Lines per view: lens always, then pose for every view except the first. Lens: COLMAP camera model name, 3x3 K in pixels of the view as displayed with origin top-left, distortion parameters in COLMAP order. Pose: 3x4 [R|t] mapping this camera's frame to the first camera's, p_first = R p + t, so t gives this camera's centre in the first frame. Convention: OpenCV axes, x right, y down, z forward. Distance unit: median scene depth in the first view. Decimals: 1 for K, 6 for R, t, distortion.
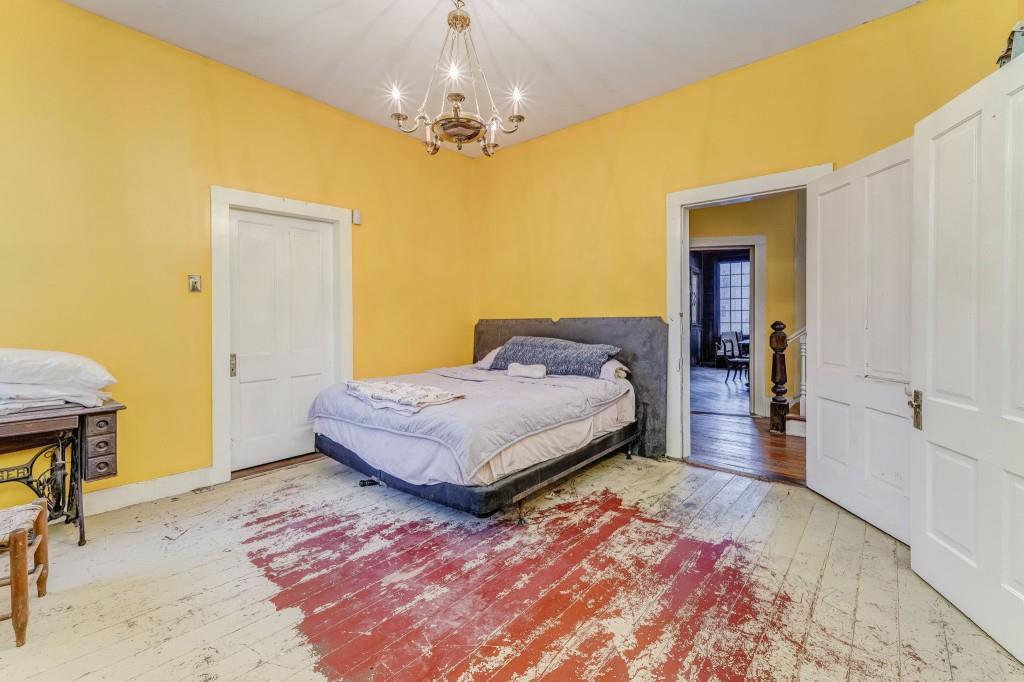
lens RADIAL K [[437.9, 0, 500.9], [0, 437.9, 318.3], [0, 0, 1]] dist [0.004639, 0.000560]
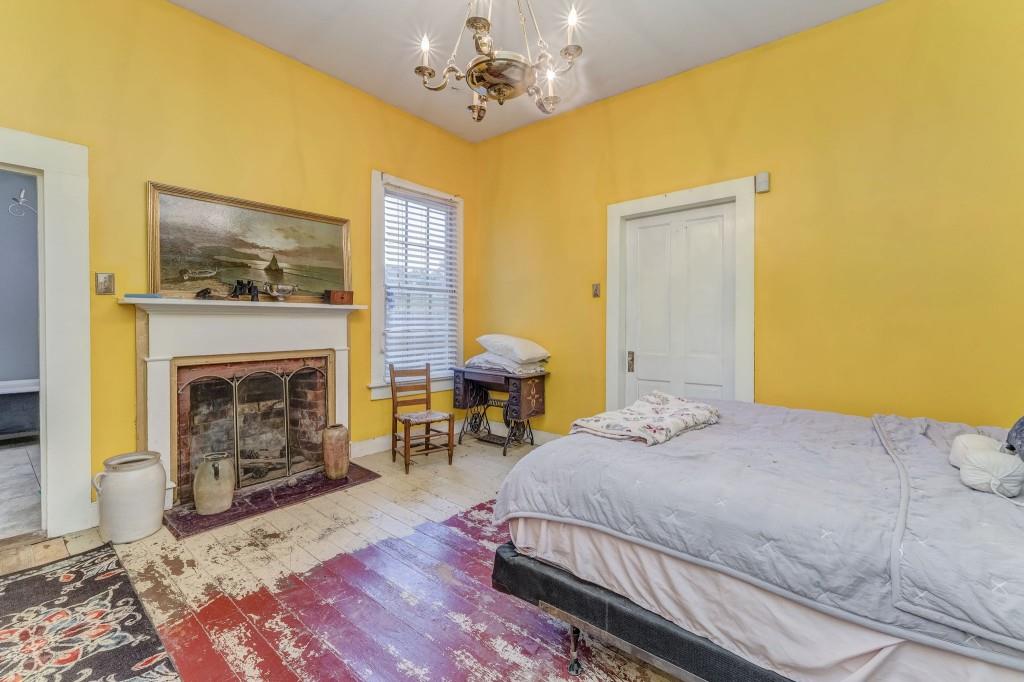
lens RADIAL K [[437.9, 0, 520.9], [0, 437.9, 322.5], [0, 0, 1]] dist [0.004639, 0.000560]
pose [[0.045412, 0.007802, -0.998938, 0.707584], [-0.007605, 0.999943, 0.007464, 0.004306], [0.998939, 0.007258, 0.045468, 1.015522]]
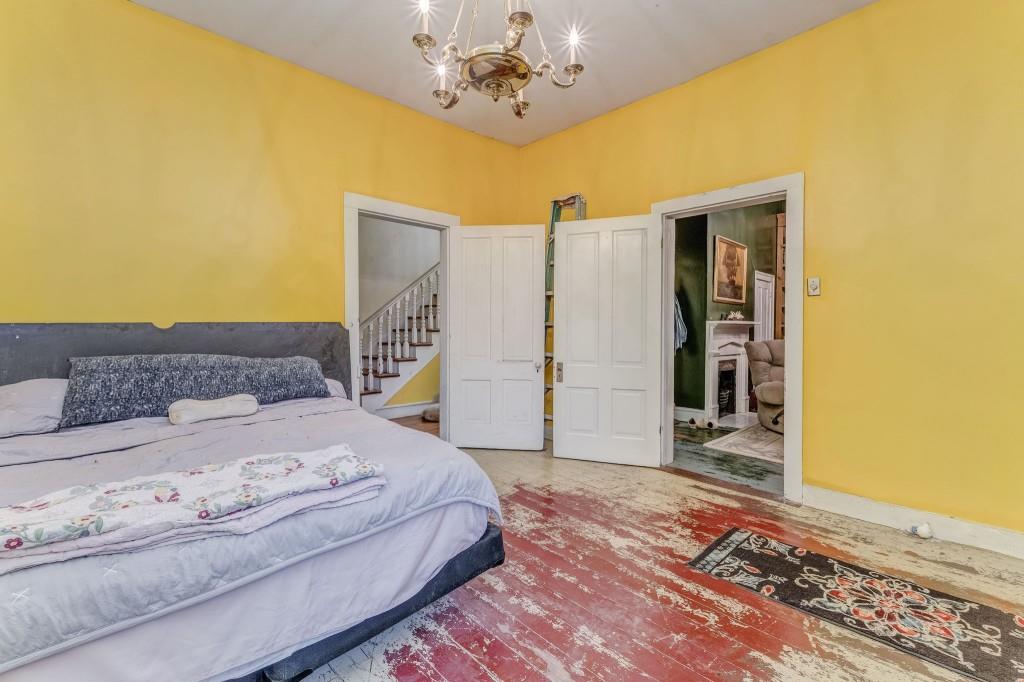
lens RADIAL K [[437.9, 0, 513.0], [0, 437.9, 334.6], [0, 0, 1]] dist [0.004639, 0.000560]
pose [[0.097307, -0.016889, 0.995111, -0.869797], [-0.002221, 0.999850, 0.017187, 0.009625], [-0.995252, -0.003883, 0.097255, 0.907419]]
